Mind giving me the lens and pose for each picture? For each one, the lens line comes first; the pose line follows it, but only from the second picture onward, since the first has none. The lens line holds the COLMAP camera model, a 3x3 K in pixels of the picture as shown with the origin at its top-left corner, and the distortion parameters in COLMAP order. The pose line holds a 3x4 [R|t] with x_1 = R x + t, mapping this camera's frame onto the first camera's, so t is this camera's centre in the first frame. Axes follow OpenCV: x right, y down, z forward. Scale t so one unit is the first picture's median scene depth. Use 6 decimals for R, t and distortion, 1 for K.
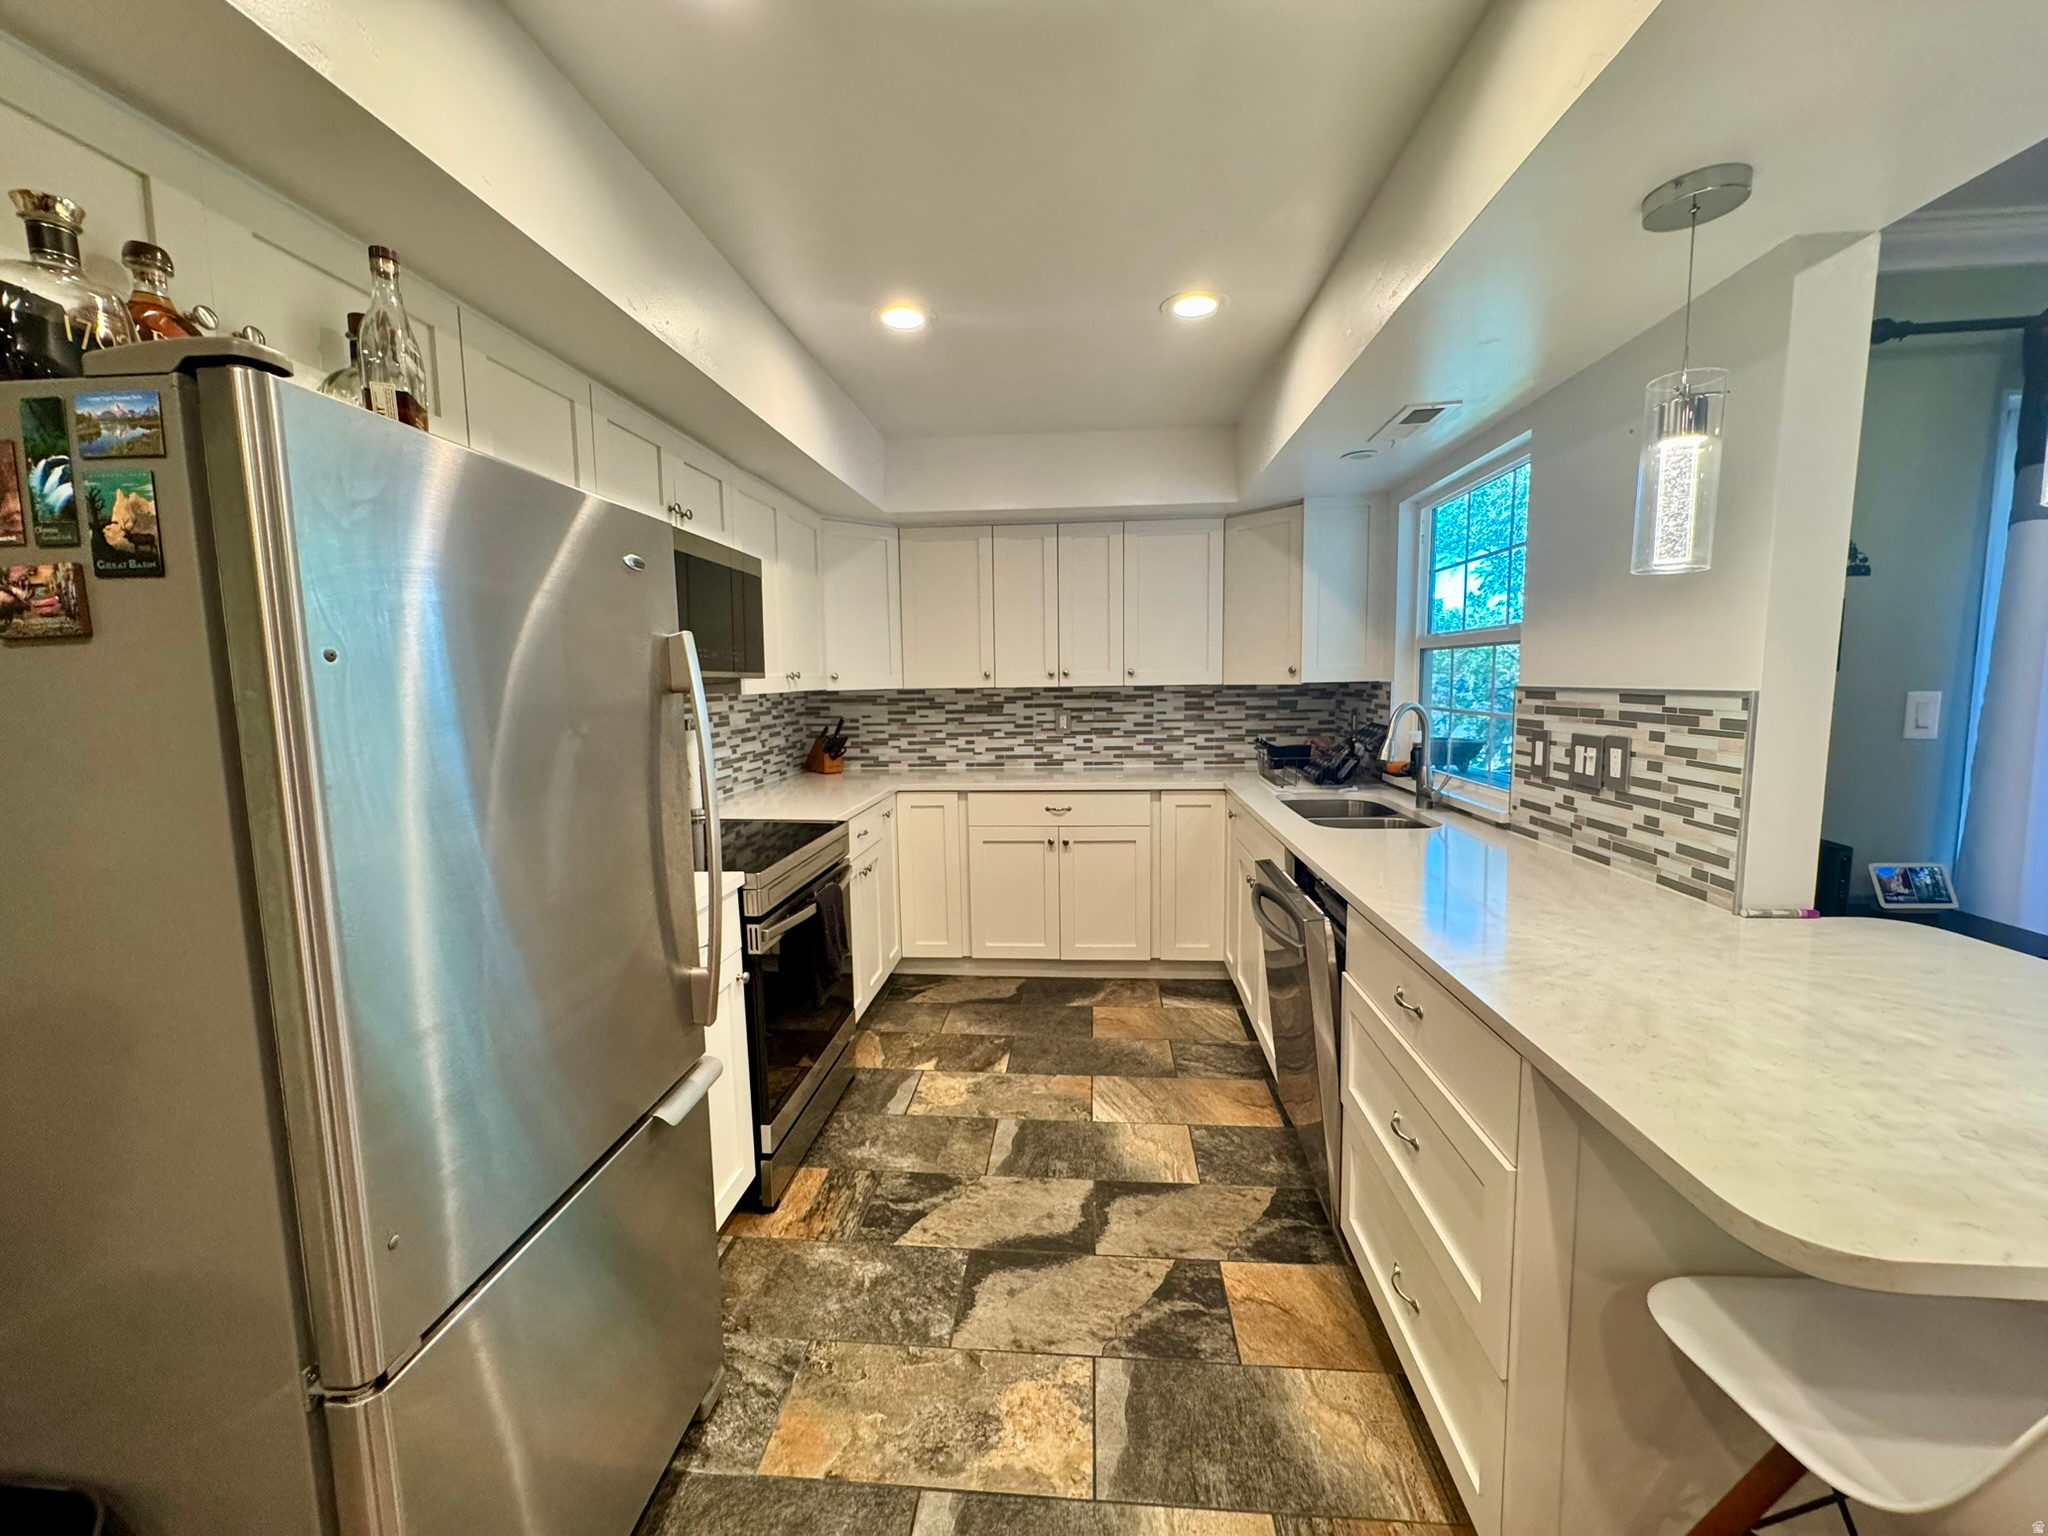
lens RADIAL K [[817.8, 0, 1023.0], [0, 817.8, 765.8], [0, 0, 1]] dist [-0.002084, 0.000003]
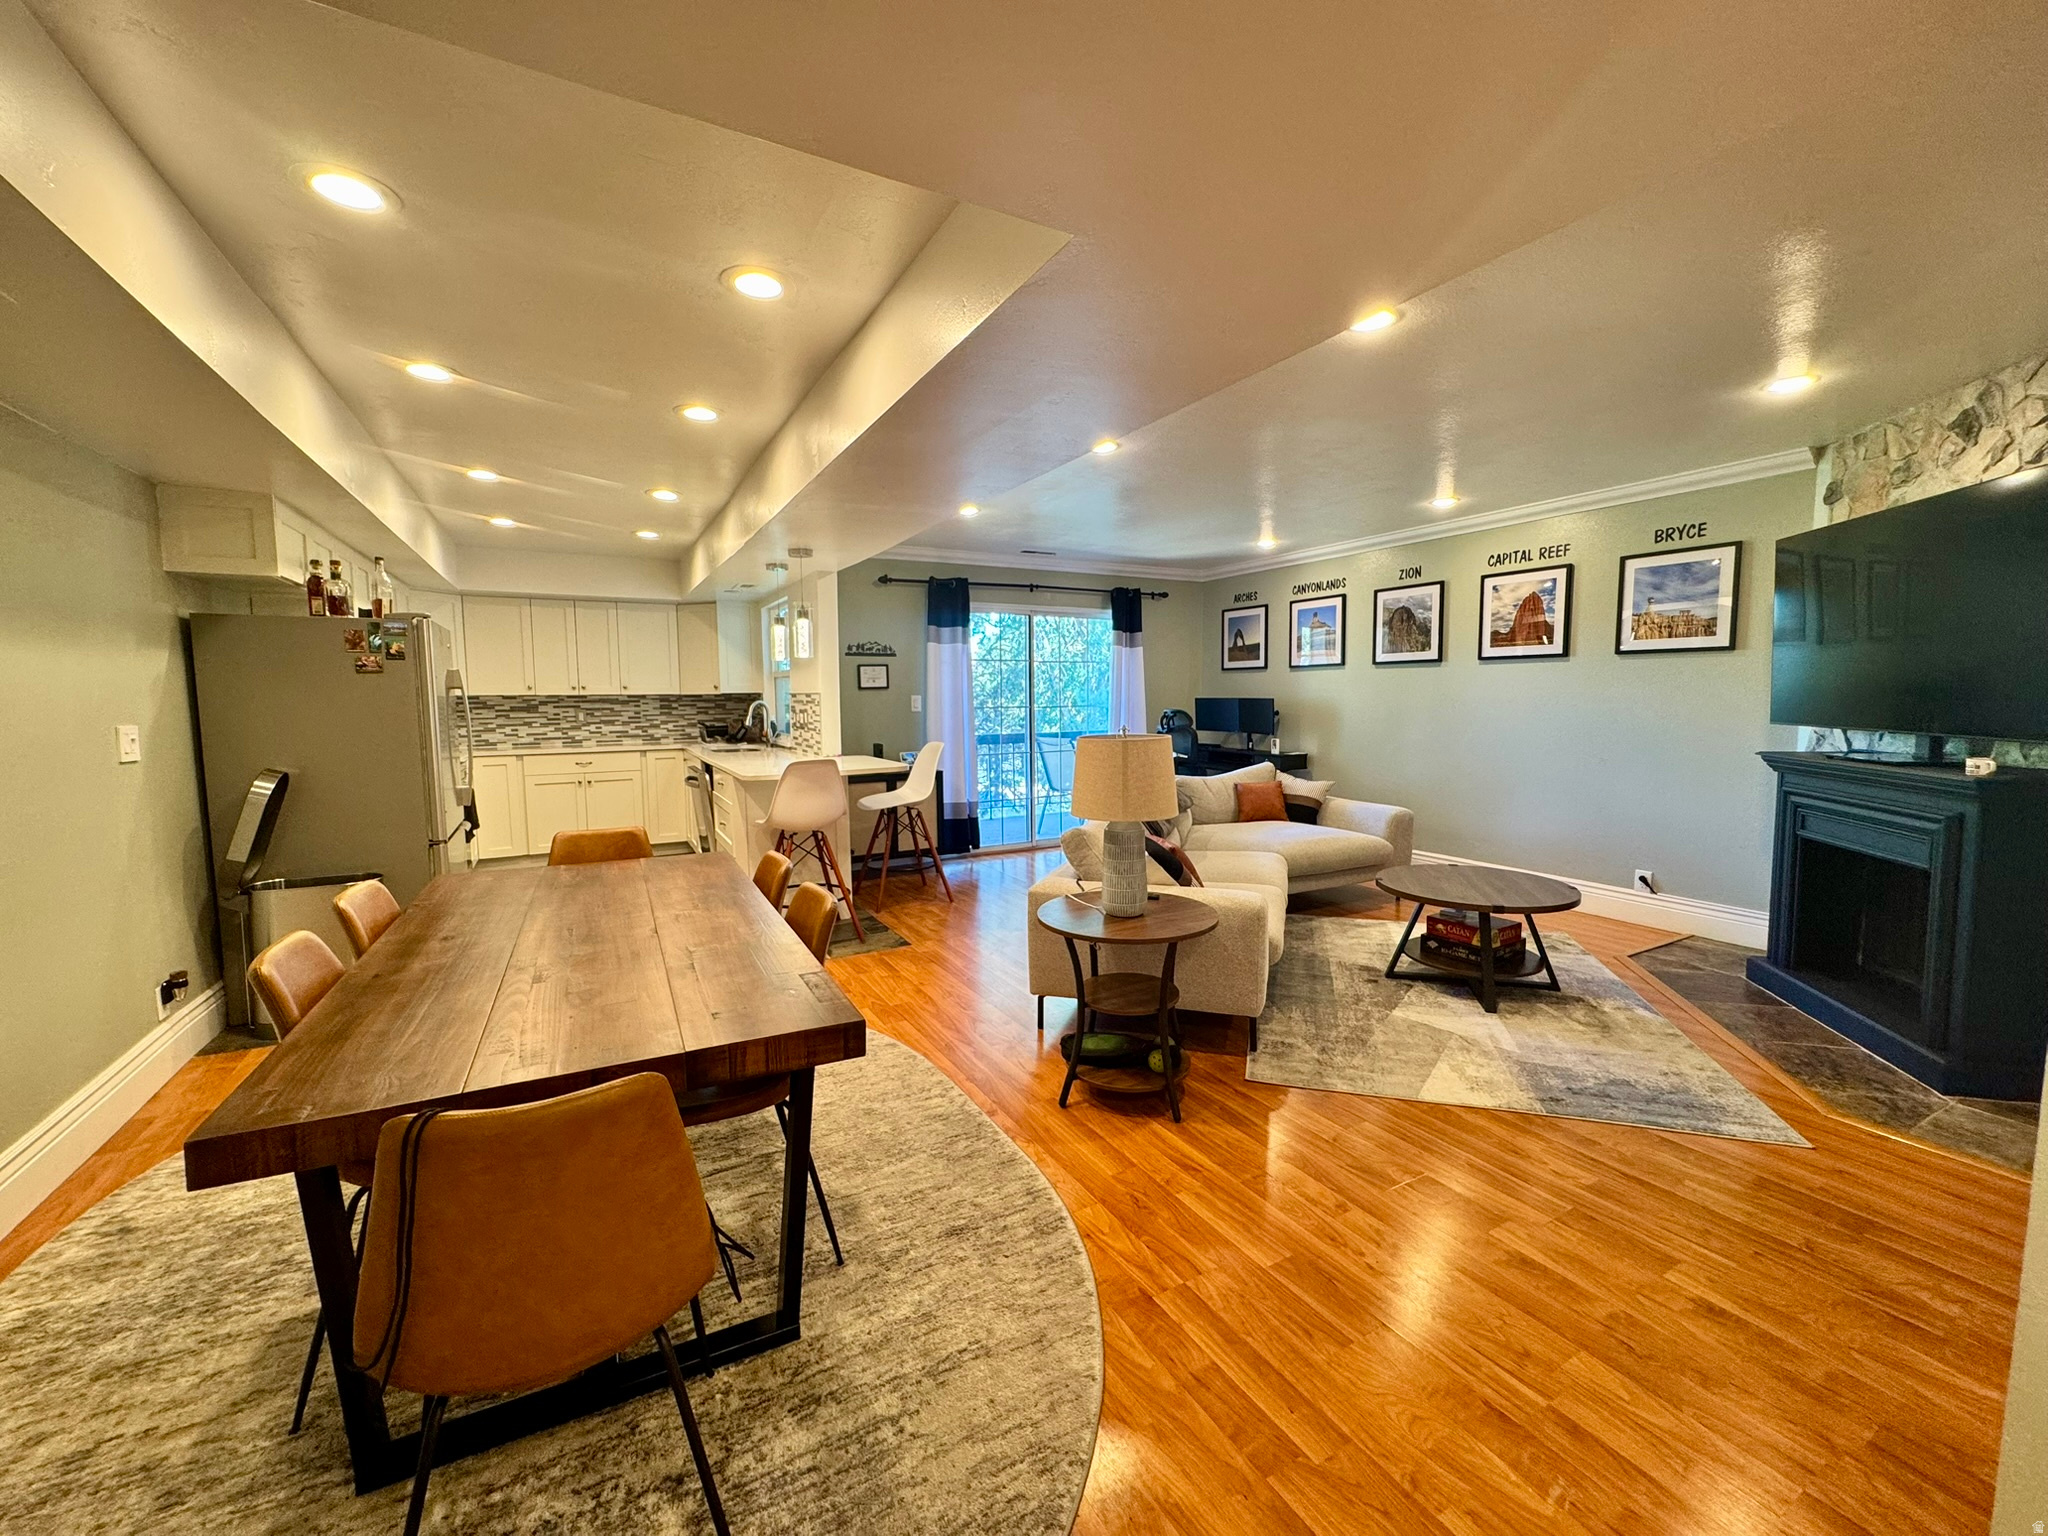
lens RADIAL K [[817.8, 0, 1023.0], [0, 817.8, 765.8], [0, 0, 1]] dist [-0.002084, 0.000003]
pose [[0.834634, -0.038846, 0.549434, -0.132614], [0.052908, 0.998552, -0.009773, 0.123633], [-0.548259, 0.037226, 0.835480, -0.980504]]
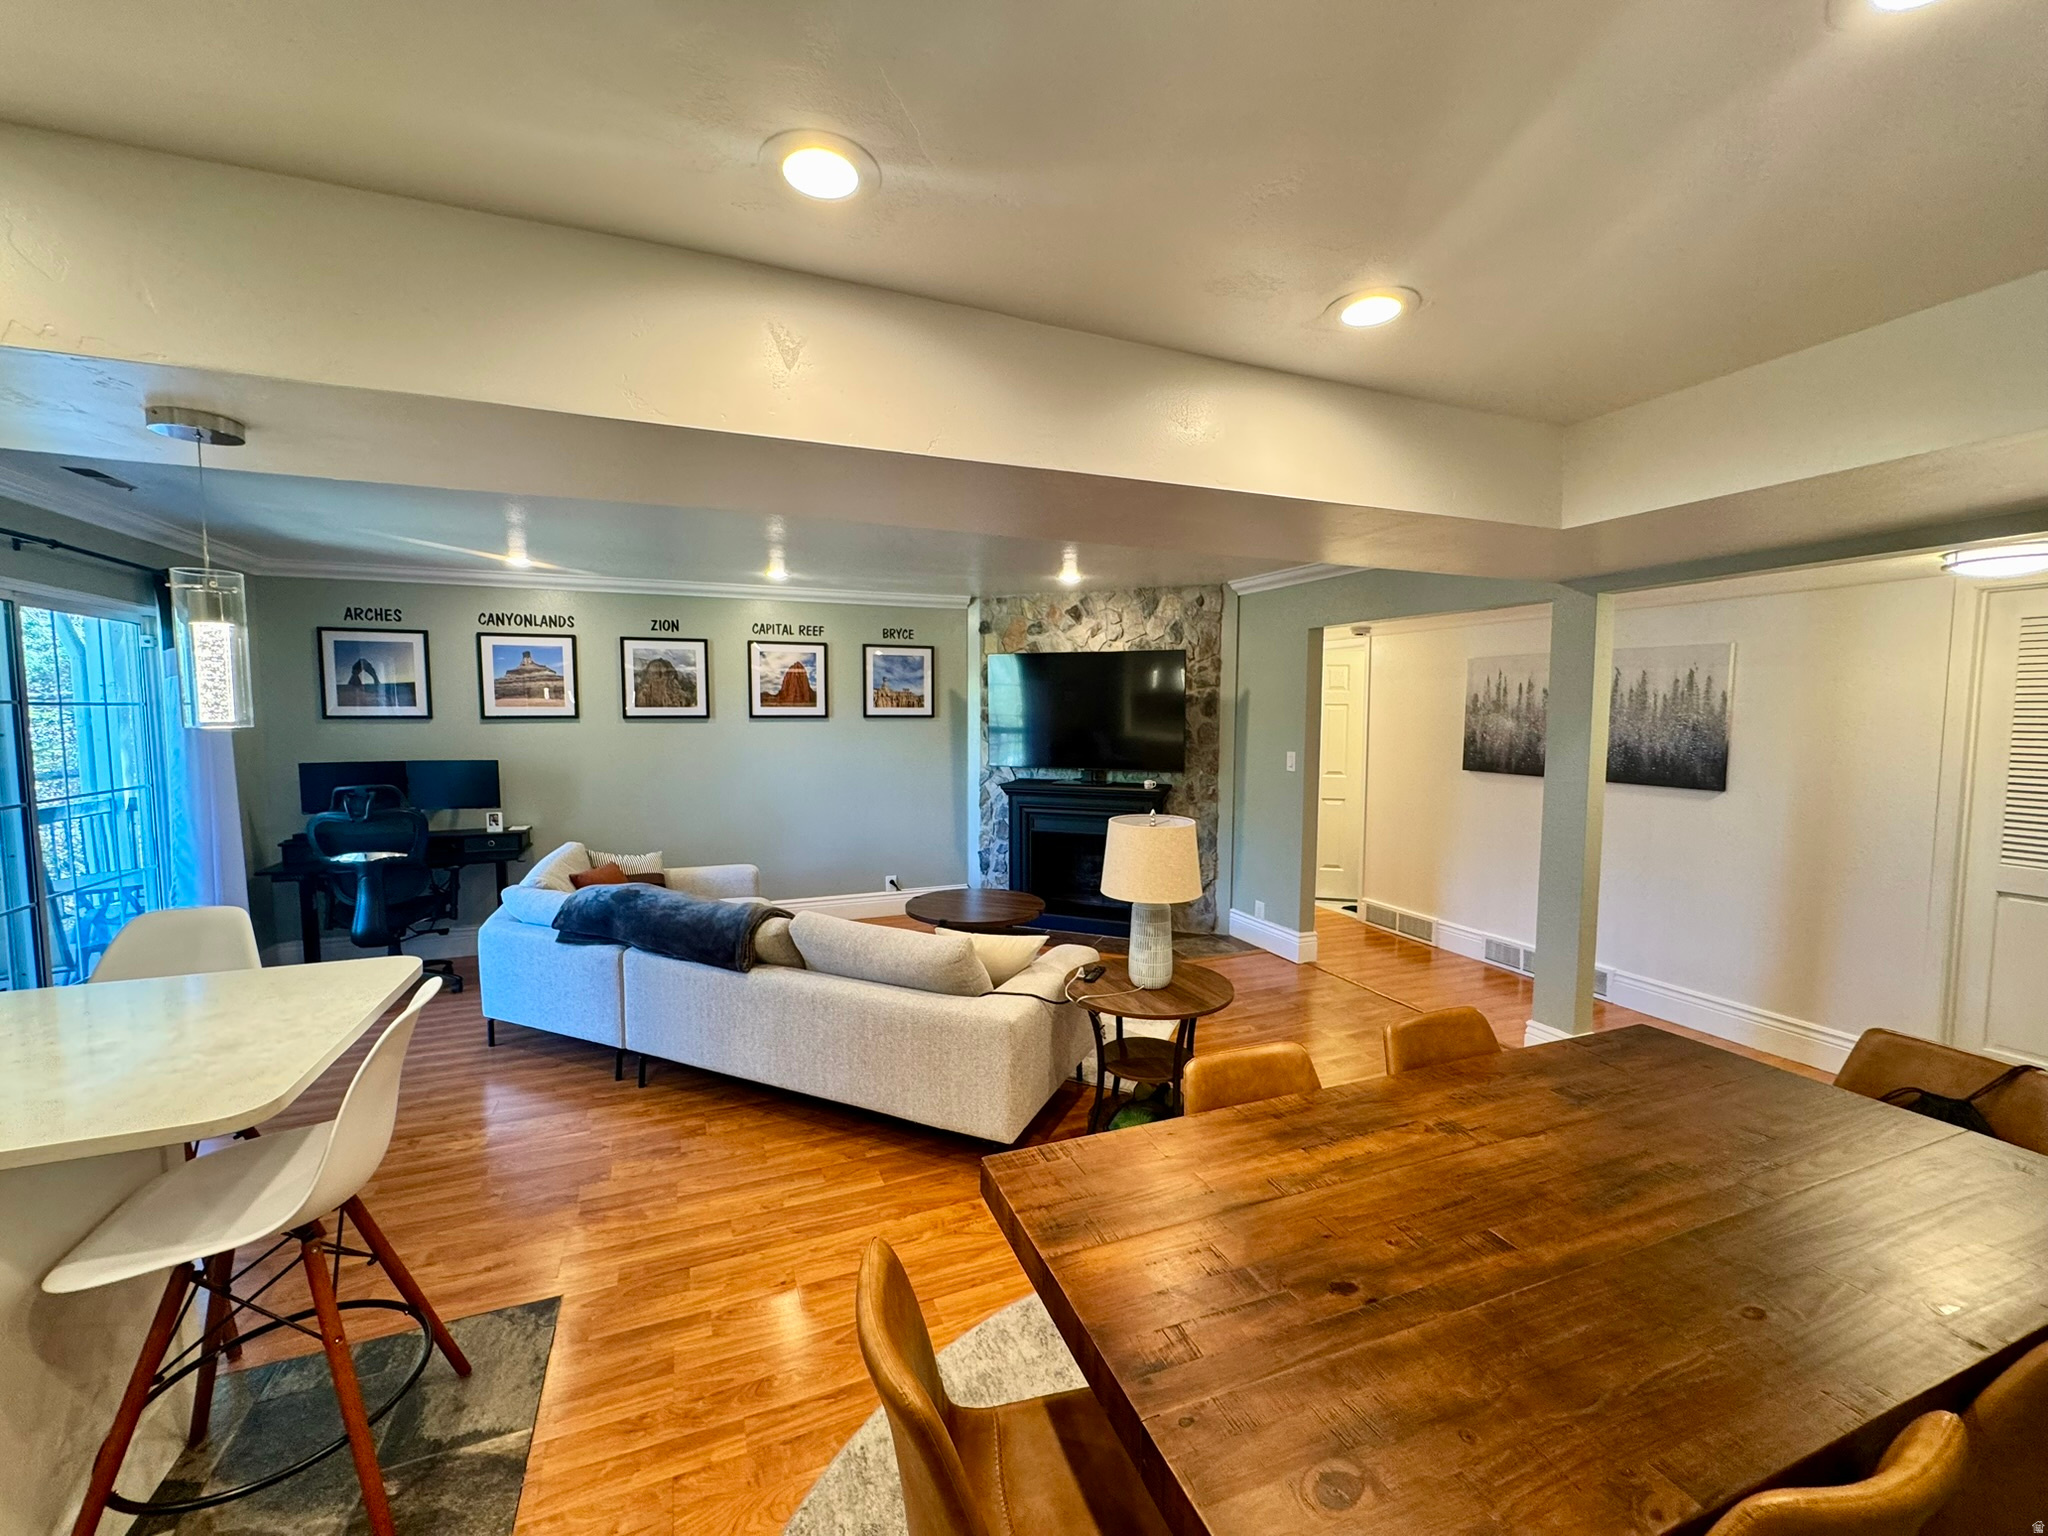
lens RADIAL K [[817.8, 0, 1023.0], [0, 817.8, 765.8], [0, 0, 1]] dist [-0.002084, 0.000003]
pose [[-0.454585, -0.043274, 0.889652, -0.292871], [0.101813, 0.989748, 0.100166, -0.046817], [-0.884866, 0.136111, -0.445518, 0.021878]]
